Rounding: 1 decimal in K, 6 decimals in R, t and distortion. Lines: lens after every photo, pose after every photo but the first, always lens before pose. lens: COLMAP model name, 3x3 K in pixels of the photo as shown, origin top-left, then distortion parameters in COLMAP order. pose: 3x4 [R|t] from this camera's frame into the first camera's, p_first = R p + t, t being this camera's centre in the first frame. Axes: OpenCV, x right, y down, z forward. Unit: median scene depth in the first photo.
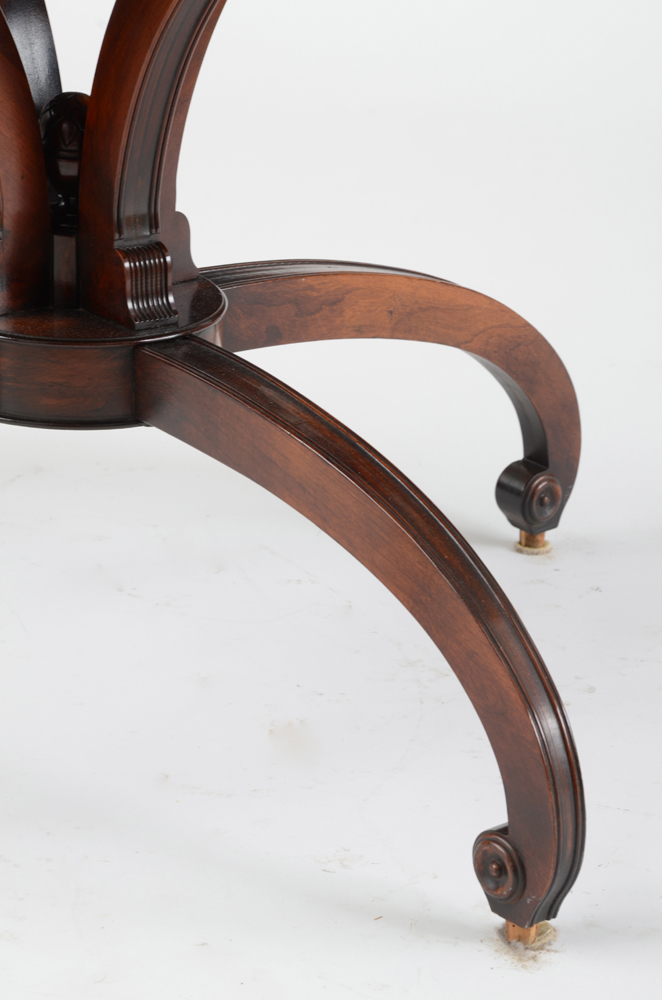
lens RADIAL K [[3200.0, 0, 329.8], [0, 3200.0, 513.4], [0, 0, 1]] dist [0.944739, 1.020335]
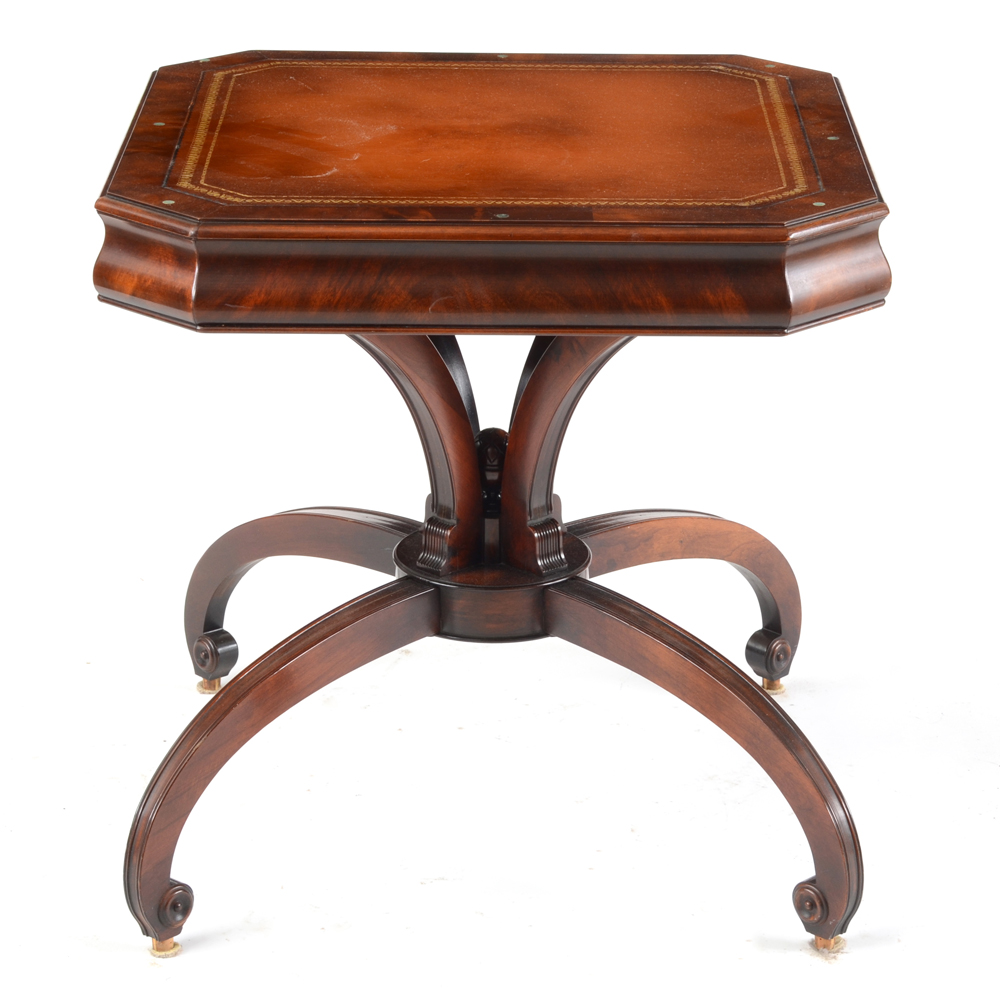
lens RADIAL K [[3759.3, 0, 533.2], [0, 3759.3, 500.6], [0, 0, 1]] dist [0.488581, 1.153035]
pose [[0.995469, -0.059015, 0.074550, -0.197595], [0.060277, 0.998072, -0.014780, -0.066598], [-0.073534, 0.019207, 0.997108, -0.811456]]
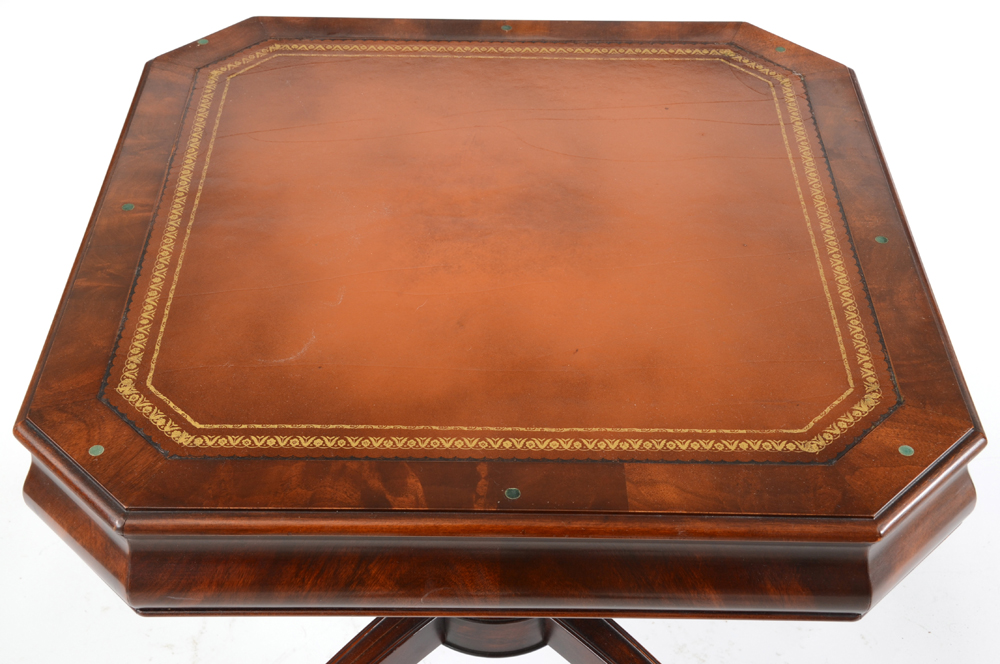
lens RADIAL K [[1513.5, 0, 500.0], [0, 1513.5, 332.0], [0, 0, 1]] dist [0.105046, -0.002292]
pose [[0.995953, -0.076549, 0.047100, -0.106920], [0.055930, 0.938064, 0.341919, -0.441589], [-0.070356, -0.337901, 0.938548, 0.341000]]
